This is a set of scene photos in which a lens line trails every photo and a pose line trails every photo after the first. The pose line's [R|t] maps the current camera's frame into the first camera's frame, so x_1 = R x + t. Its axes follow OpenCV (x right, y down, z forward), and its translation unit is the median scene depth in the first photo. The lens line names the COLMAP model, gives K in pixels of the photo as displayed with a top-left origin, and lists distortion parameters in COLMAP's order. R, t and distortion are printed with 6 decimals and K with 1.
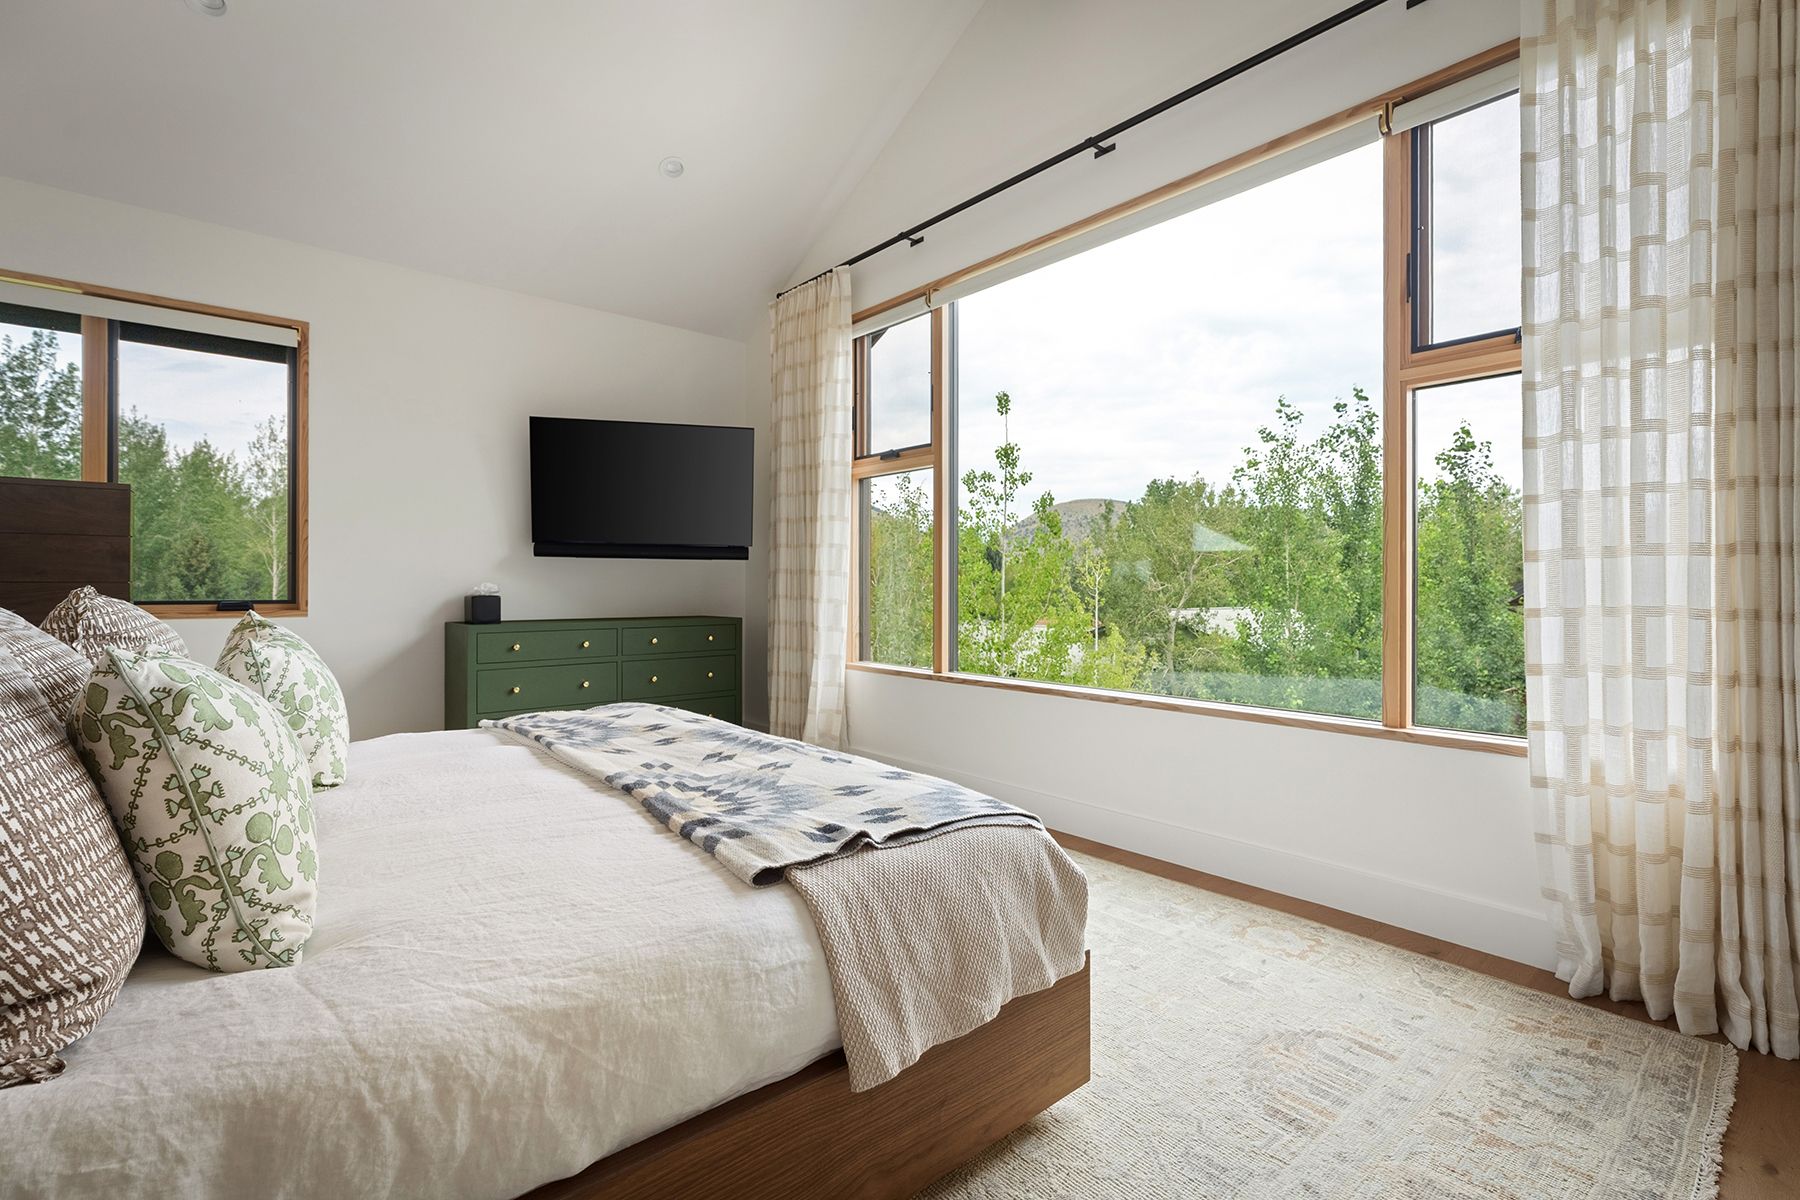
lens RADIAL K [[813.4, 0, 900.0], [0, 813.4, 600.0], [0, 0, 1]] dist [-0.001804, -0.000159]
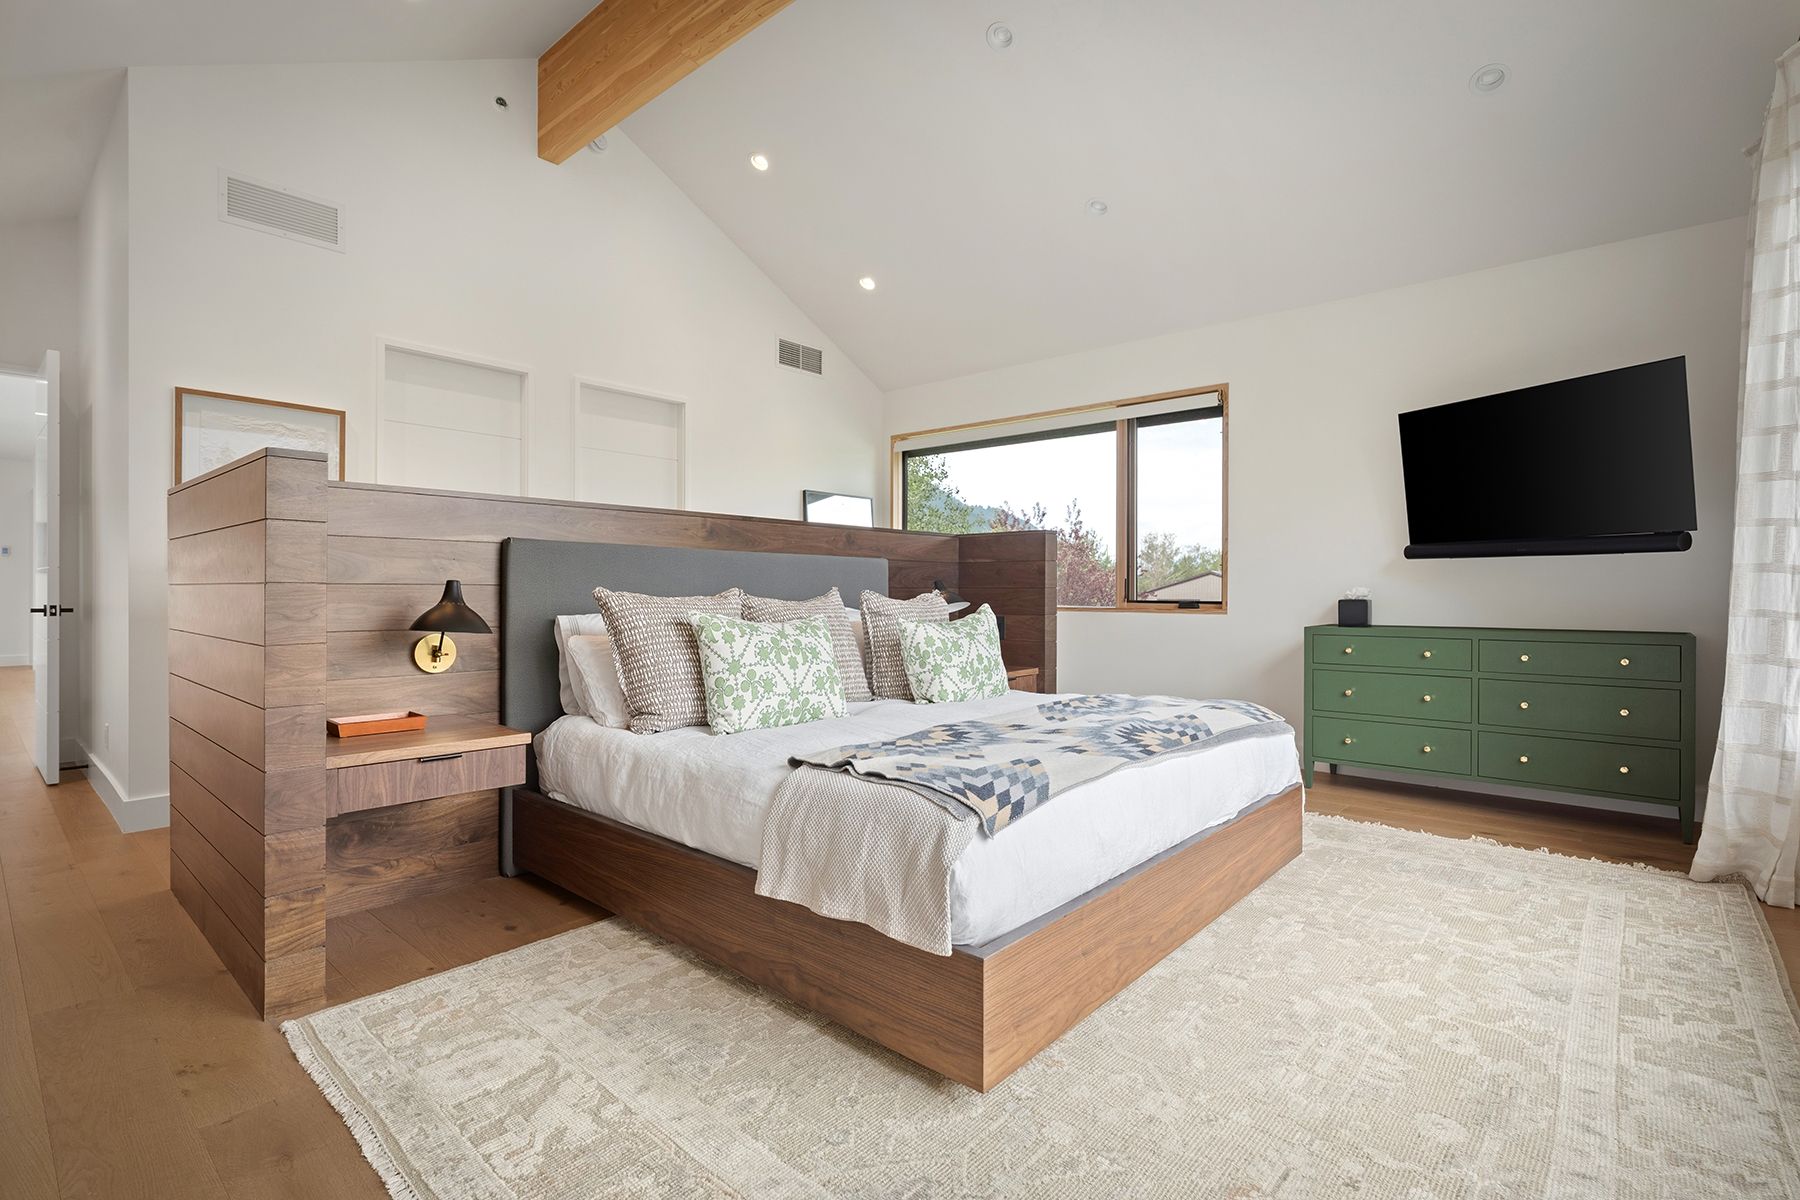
lens RADIAL K [[841.8, 0, 900.0], [0, 841.8, 600.0], [0, 0, 1]] dist [-0.001053, -0.000037]
pose [[0.134332, 0.010139, -0.990885, 0.551979], [-0.017312, 0.999819, 0.007884, -0.003697], [0.990785, 0.016095, 0.134483, 0.344071]]
